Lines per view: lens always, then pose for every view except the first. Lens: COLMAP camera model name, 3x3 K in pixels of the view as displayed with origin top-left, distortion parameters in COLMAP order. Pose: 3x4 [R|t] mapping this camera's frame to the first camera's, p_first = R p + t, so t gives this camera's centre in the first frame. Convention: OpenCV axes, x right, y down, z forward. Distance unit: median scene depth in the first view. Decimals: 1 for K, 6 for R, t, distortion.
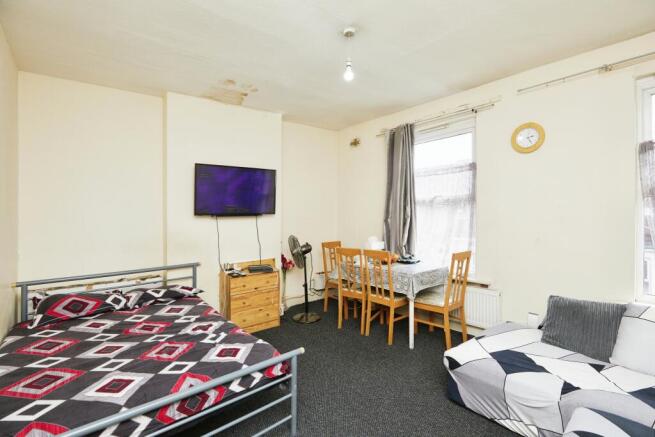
lens RADIAL K [[307.3, 0, 327.5], [0, 307.3, 220.4], [0, 0, 1]] dist [-0.002002, -0.000200]
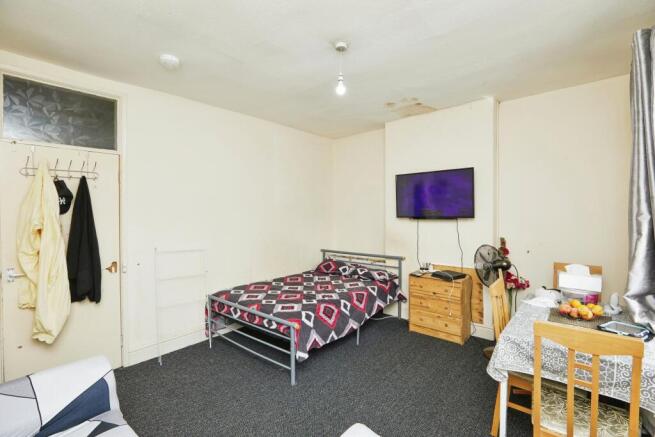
lens RADIAL K [[305.1, 0, 328.8], [0, 305.1, 209.0], [0, 0, 1]] dist [-0.001209, -0.000092]
pose [[0.164870, 0.005728, -0.986299, 0.724787], [-0.013833, 0.999898, 0.003494, -0.050322], [0.986218, 0.013068, 0.164933, 0.538797]]
